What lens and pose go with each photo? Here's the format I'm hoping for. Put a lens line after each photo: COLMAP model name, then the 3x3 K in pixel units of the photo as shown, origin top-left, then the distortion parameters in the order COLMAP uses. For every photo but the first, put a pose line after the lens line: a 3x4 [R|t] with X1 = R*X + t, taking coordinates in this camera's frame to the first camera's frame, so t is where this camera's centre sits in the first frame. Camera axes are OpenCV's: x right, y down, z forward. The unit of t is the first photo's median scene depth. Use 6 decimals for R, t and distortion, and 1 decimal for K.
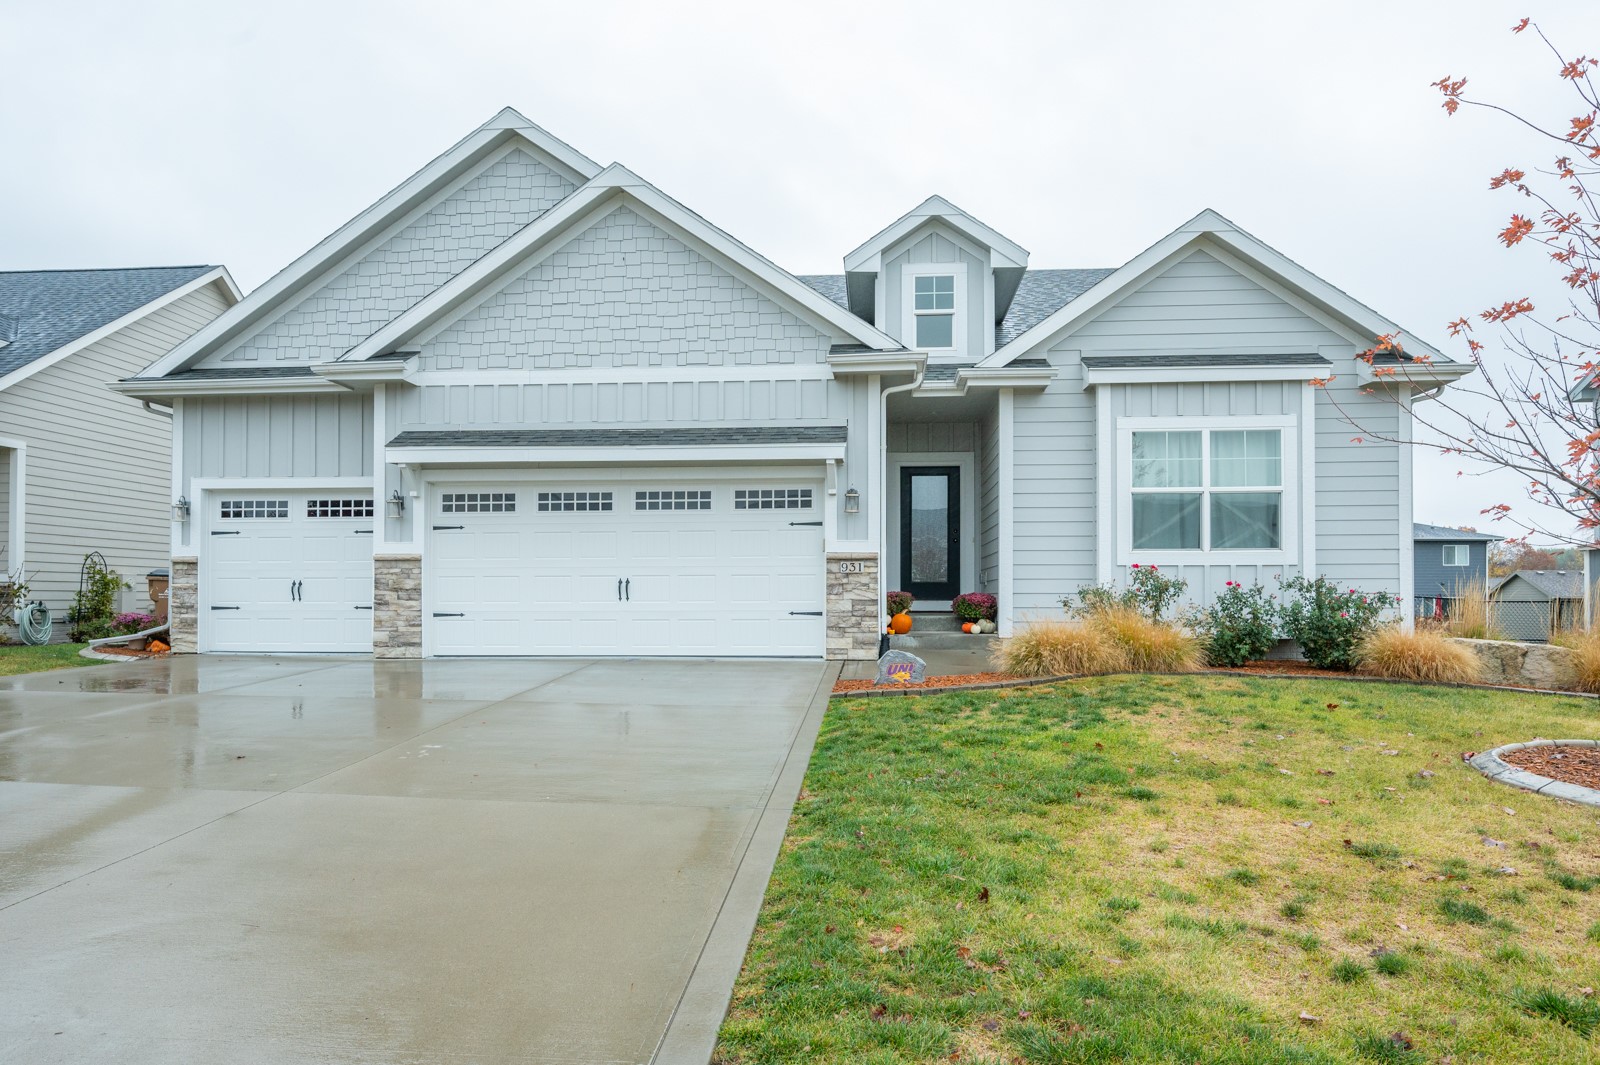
lens RADIAL K [[960.3, 0, 791.0], [0, 960.3, 530.3], [0, 0, 1]] dist [-0.004901, 0.003053]
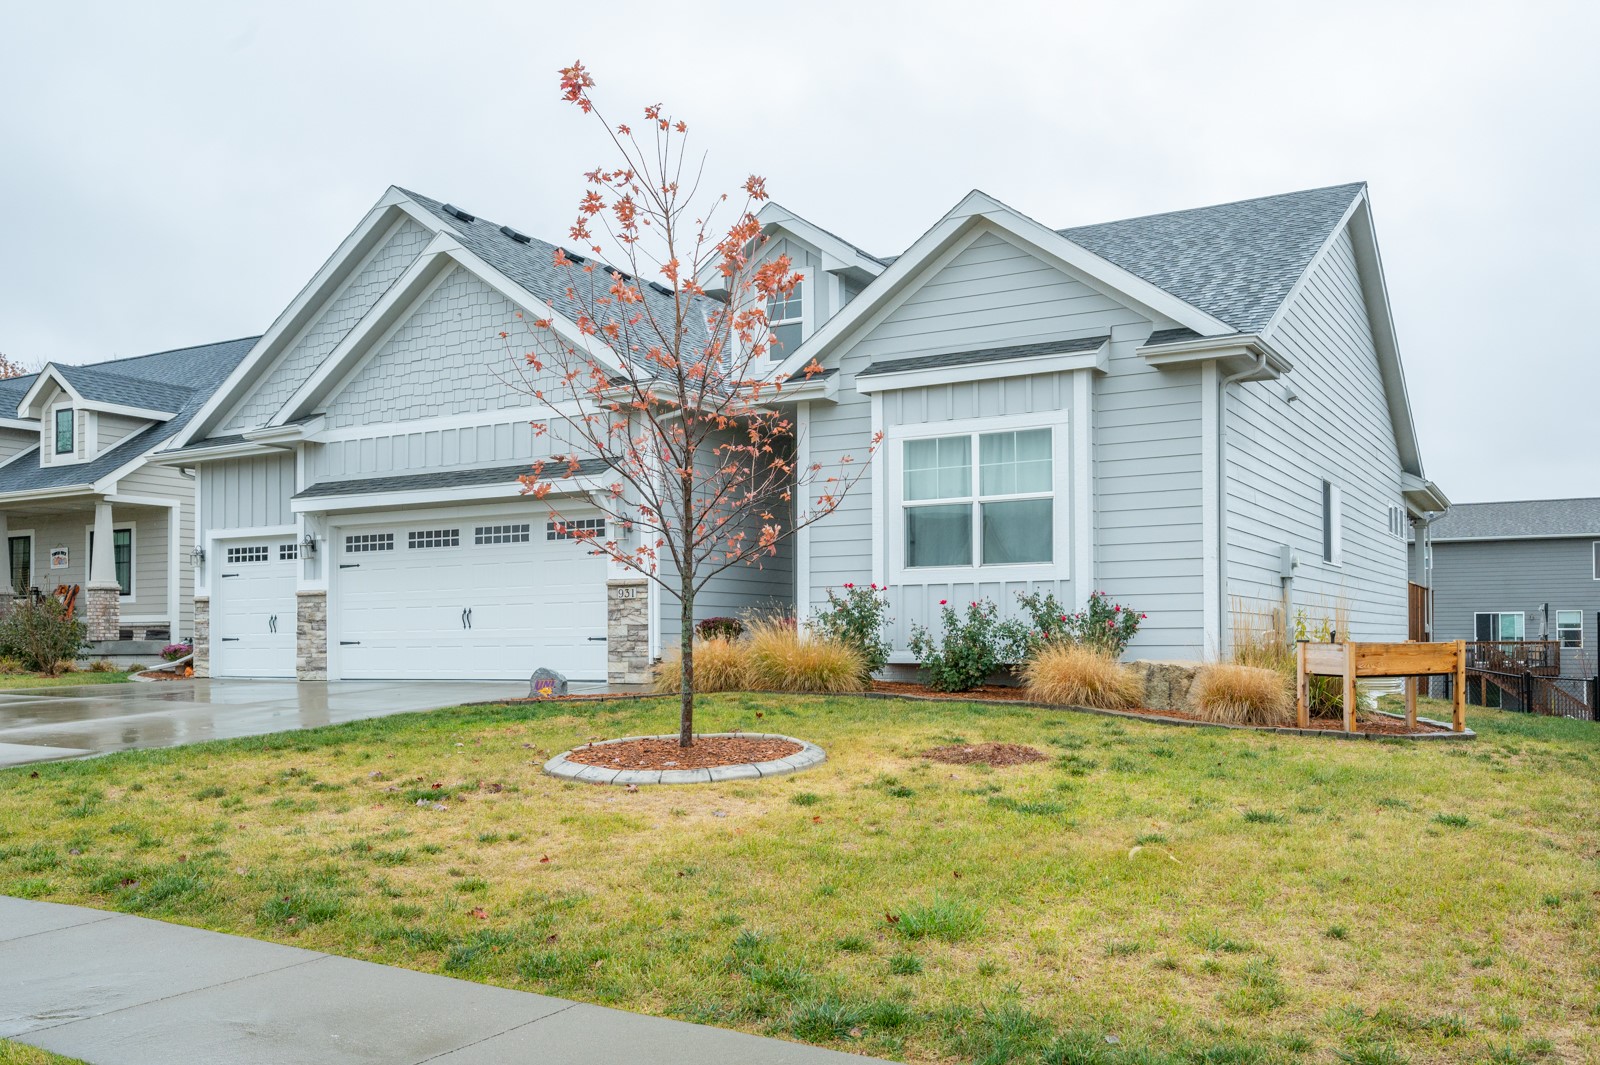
lens RADIAL K [[1354.6, 0, 805.1], [0, 1354.6, 534.0], [0, 0, 1]] dist [0.000372, -0.001538]
pose [[0.904375, -0.039027, -0.424949, 0.821570], [0.031378, 0.999195, -0.024986, 0.016622], [0.425582, 0.009263, 0.904872, -0.220825]]
